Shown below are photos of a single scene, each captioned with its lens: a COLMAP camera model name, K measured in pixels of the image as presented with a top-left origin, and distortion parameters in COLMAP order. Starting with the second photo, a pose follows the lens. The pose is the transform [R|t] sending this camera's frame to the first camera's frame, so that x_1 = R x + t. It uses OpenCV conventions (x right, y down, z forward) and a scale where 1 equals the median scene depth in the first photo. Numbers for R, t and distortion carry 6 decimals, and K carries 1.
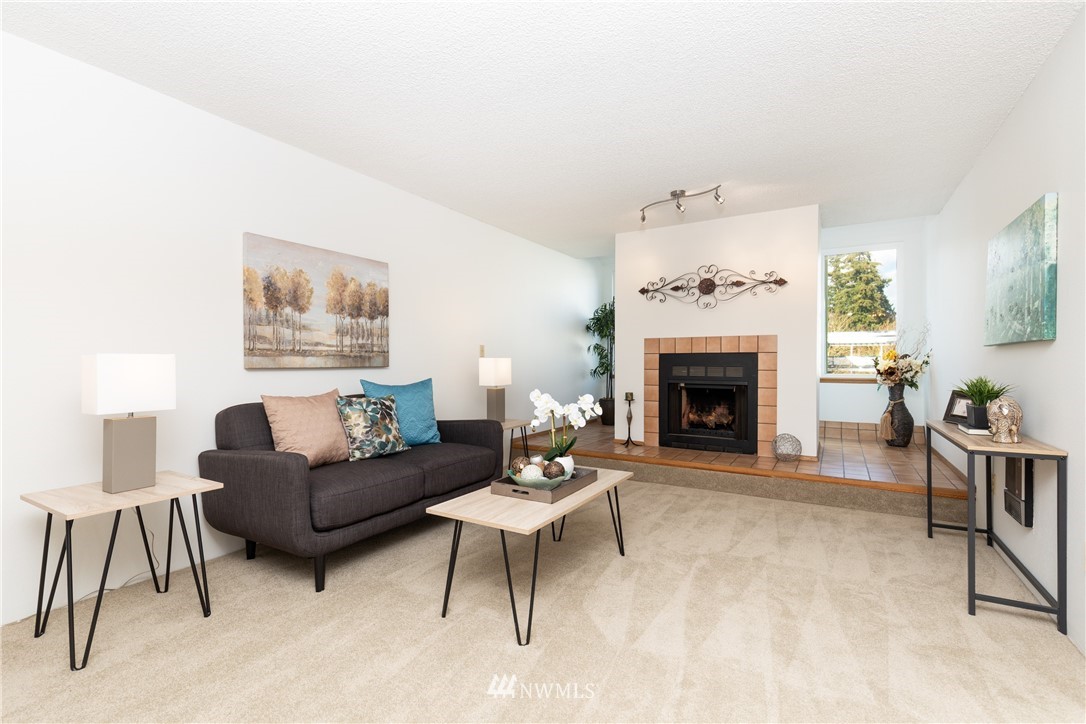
lens RADIAL K [[490.0, 0, 543.4], [0, 490.0, 361.2], [0, 0, 1]] dist [-0.000600, -0.000625]
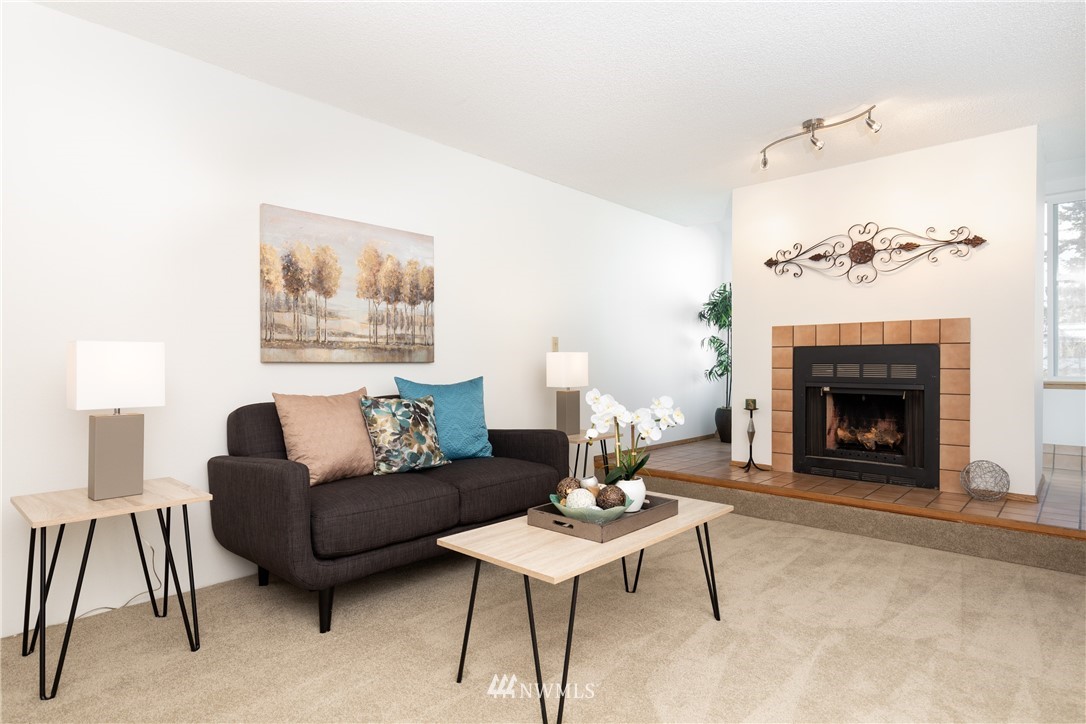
lens RADIAL K [[592.5, 0, 540.8], [0, 592.5, 362.0], [0, 0, 1]] dist [-0.004541, 0.002096]
pose [[0.978948, -0.000794, -0.204108, 0.059659], [0.000268, 0.999997, -0.002605, 0.012572], [0.204109, 0.002496, 0.978945, 0.062854]]
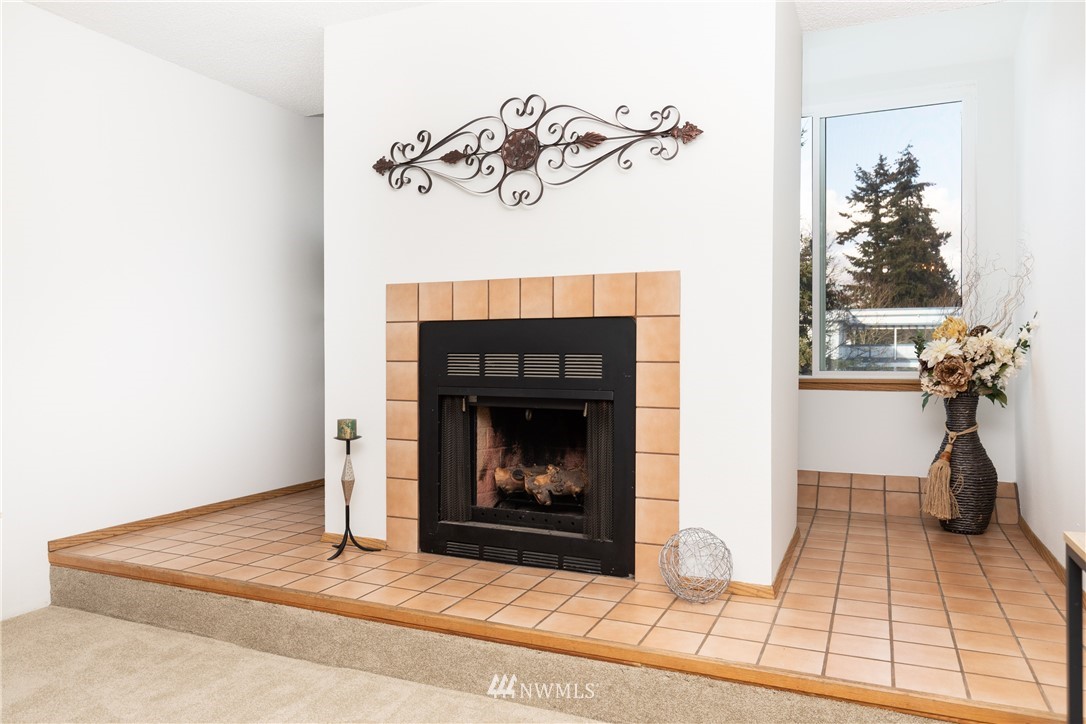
lens RADIAL K [[765.9, 0, 544.9], [0, 765.9, 358.2], [0, 0, 1]] dist [-0.009970, 0.001965]
pose [[0.991521, -0.001805, 0.129935, 0.332762], [0.000790, 0.999969, 0.007869, 0.012305], [-0.129946, -0.007699, 0.991491, 0.471016]]
